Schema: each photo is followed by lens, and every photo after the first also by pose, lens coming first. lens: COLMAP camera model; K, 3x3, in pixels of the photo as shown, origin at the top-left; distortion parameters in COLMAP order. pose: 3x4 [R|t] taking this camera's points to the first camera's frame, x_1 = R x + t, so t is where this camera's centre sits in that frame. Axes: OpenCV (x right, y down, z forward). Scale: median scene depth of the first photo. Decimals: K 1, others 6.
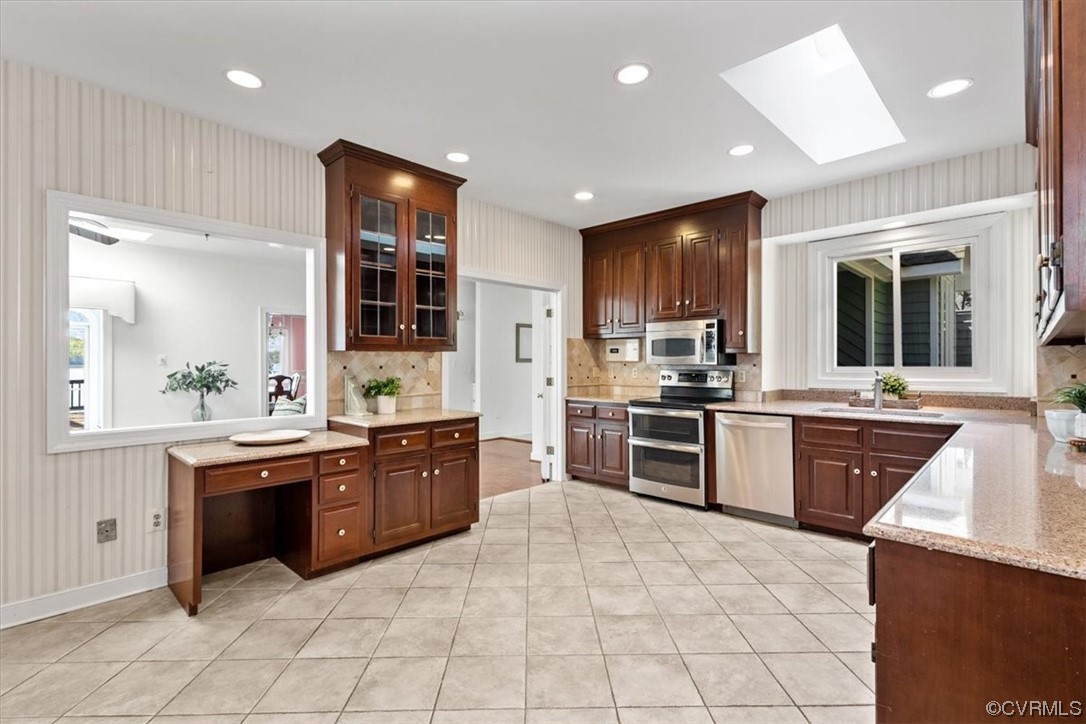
lens RADIAL K [[504.3, 0, 546.6], [0, 504.3, 356.7], [0, 0, 1]] dist [0.008172, -0.000412]
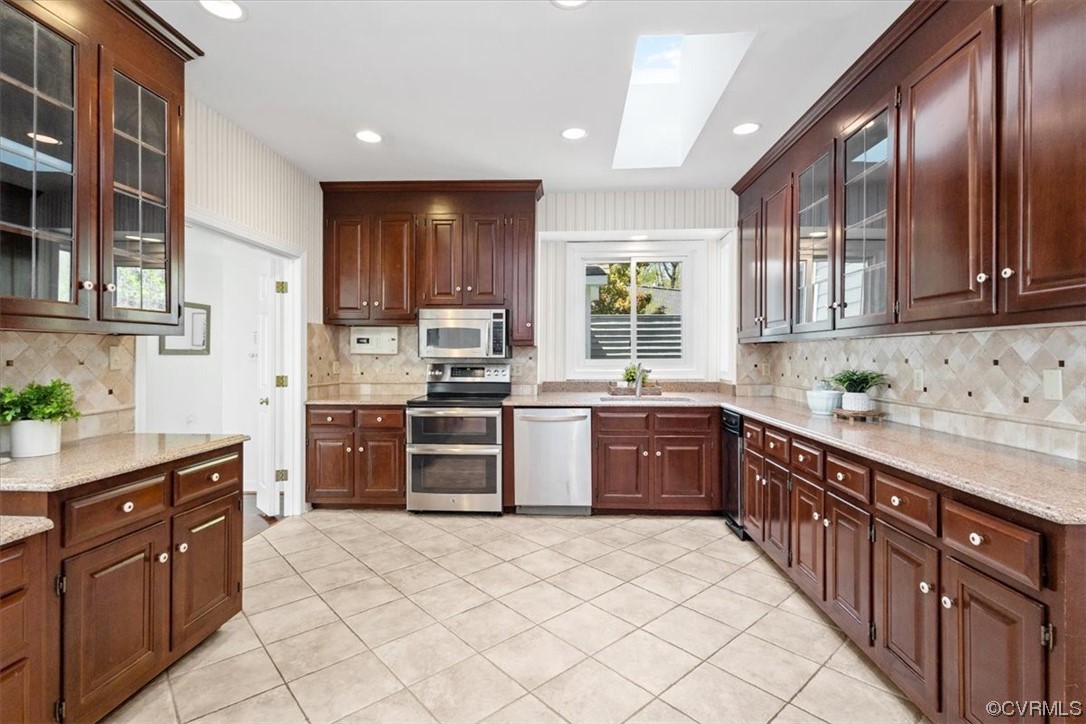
lens RADIAL K [[504.3, 0, 546.6], [0, 504.3, 356.7], [0, 0, 1]] dist [0.008172, -0.000412]
pose [[0.759918, 0.001395, 0.650017, -0.227142], [-0.009449, 0.999916, 0.008900, 0.005009], [-0.649950, -0.012905, 0.759868, 0.253206]]
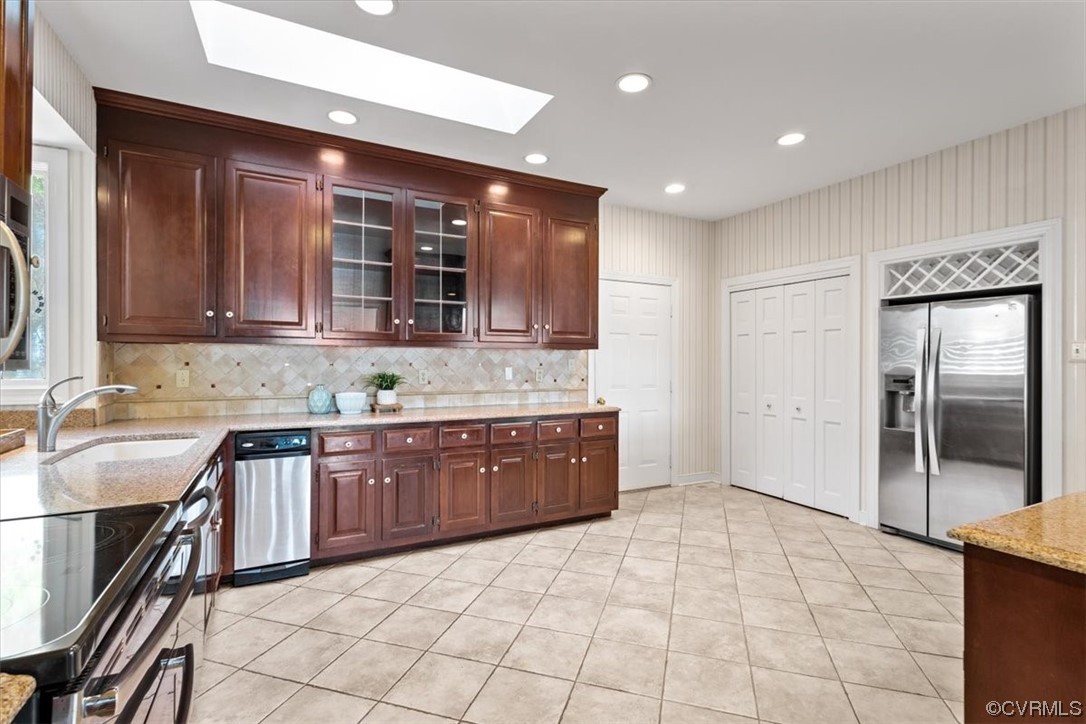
lens RADIAL K [[489.6, 0, 543.0], [0, 489.6, 362.0], [0, 0, 1]] dist [0.010896, 0.000025]
pose [[-0.941919, -0.002145, 0.335833, 0.004409], [-0.004722, 0.999965, -0.006857, 0.012078], [-0.335806, -0.008045, -0.941897, 1.214708]]
